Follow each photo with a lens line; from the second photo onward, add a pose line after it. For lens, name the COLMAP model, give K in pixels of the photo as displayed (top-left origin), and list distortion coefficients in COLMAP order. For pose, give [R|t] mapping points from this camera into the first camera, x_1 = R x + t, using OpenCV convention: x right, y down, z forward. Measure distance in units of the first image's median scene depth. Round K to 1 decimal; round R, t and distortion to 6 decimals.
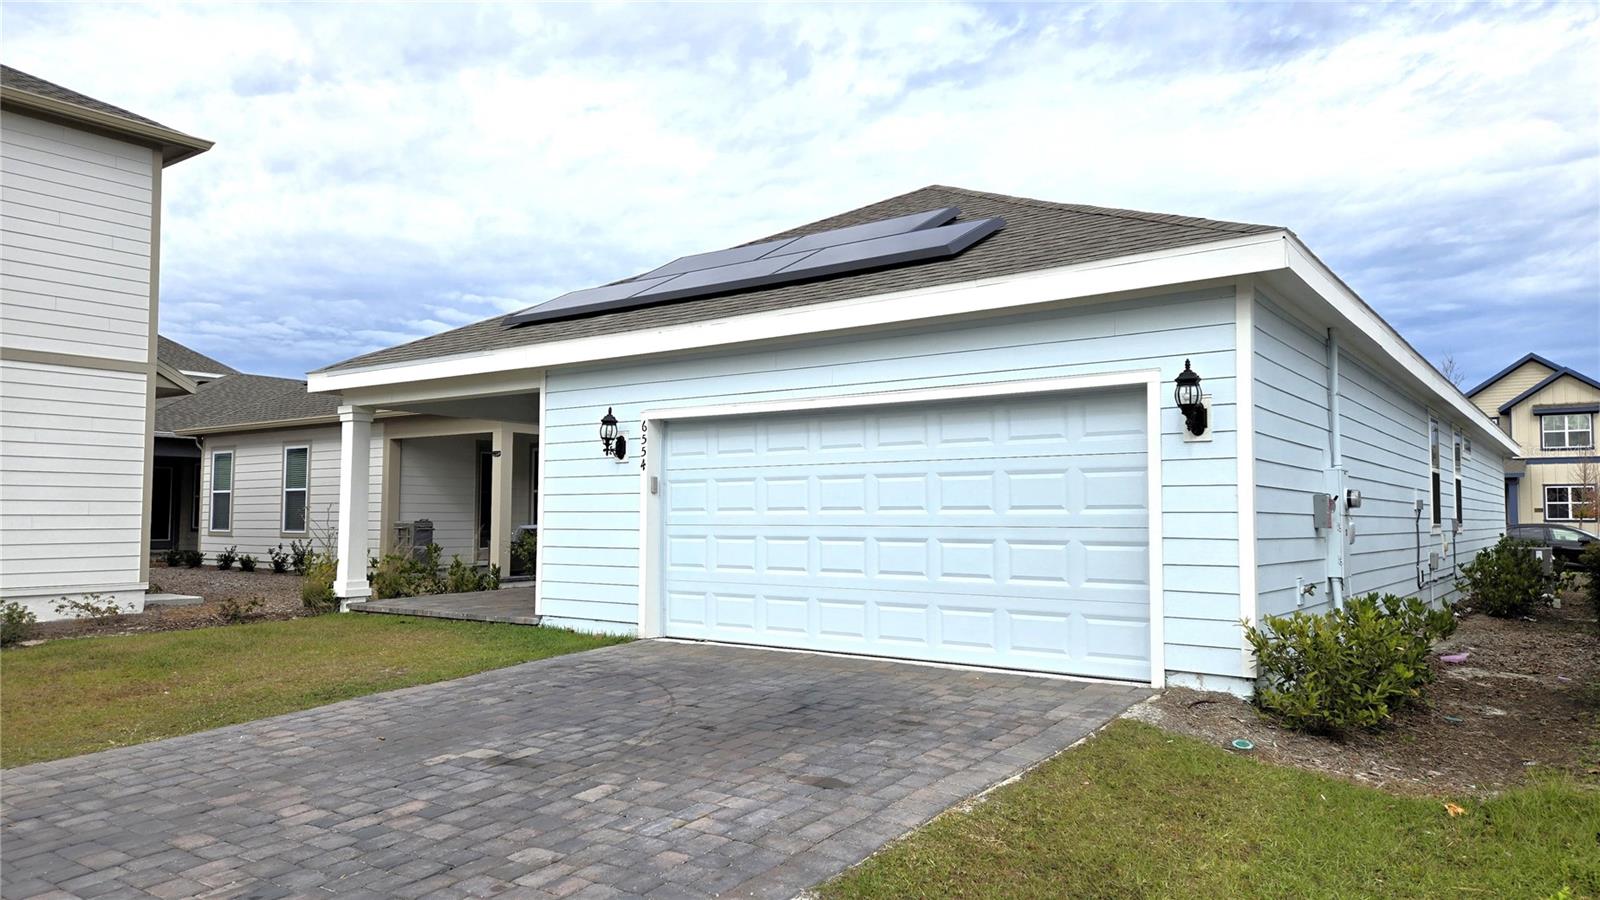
lens RADIAL K [[1075.1, 0, 800.0], [0, 1075.1, 450.0], [0, 0, 1]] dist [-0.000163, 0.000059]
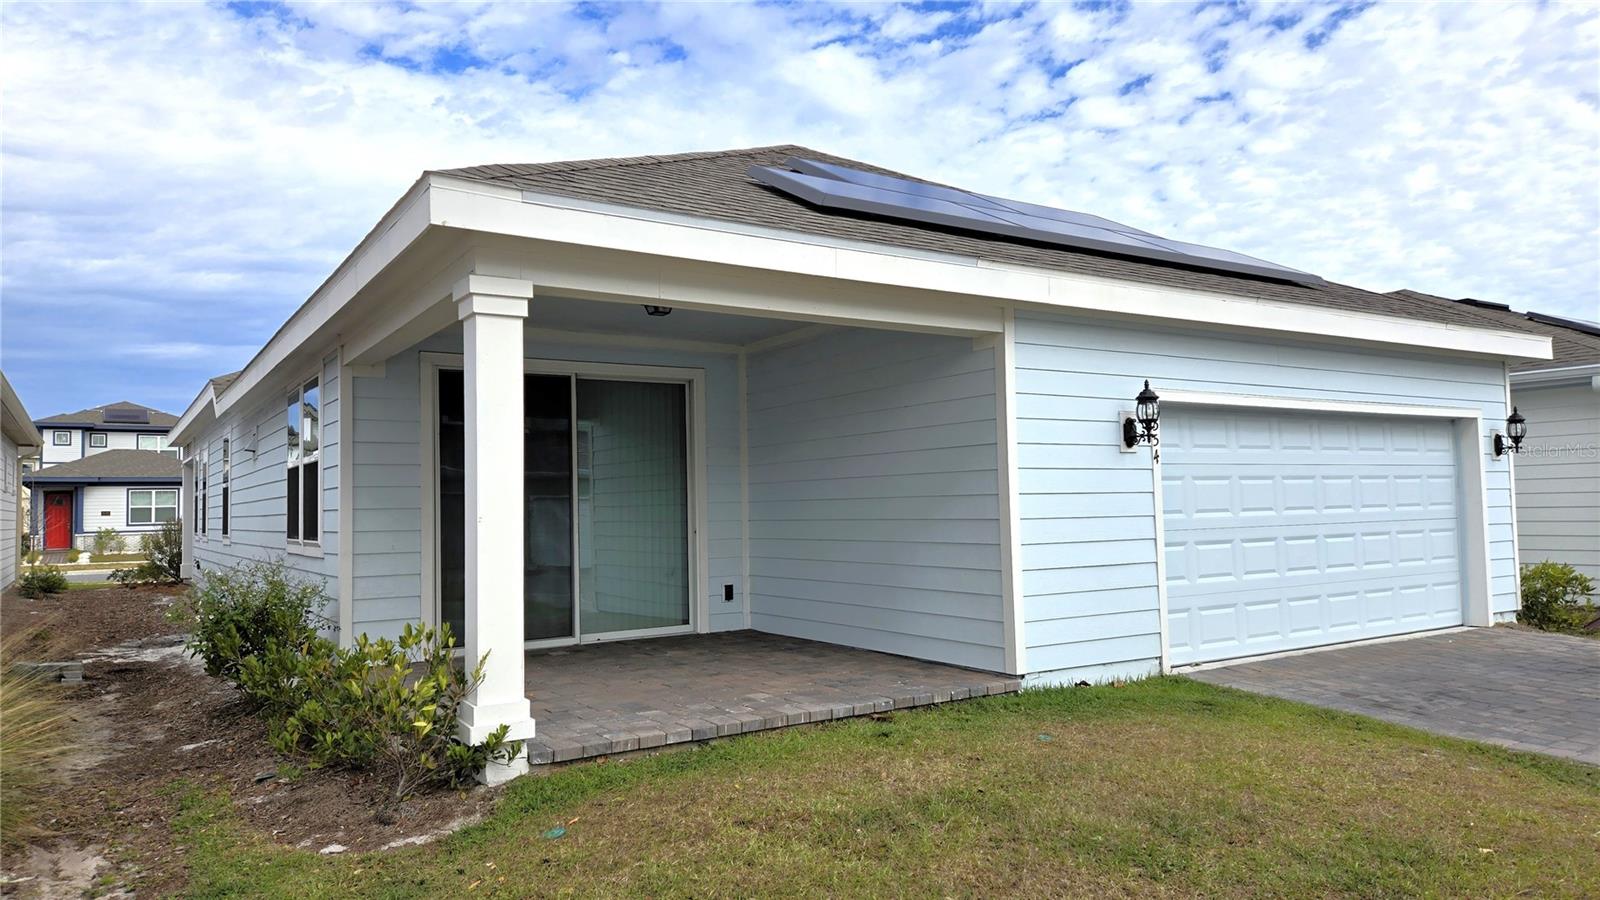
lens RADIAL K [[1075.1, 0, 800.0], [0, 1075.1, 450.0], [0, 0, 1]] dist [-0.000163, 0.000059]
pose [[0.343303, 0.045772, 0.938109, -0.955372], [-0.035879, 0.998722, -0.035599, 0.045490], [-0.938539, -0.021438, 0.344506, 0.942411]]
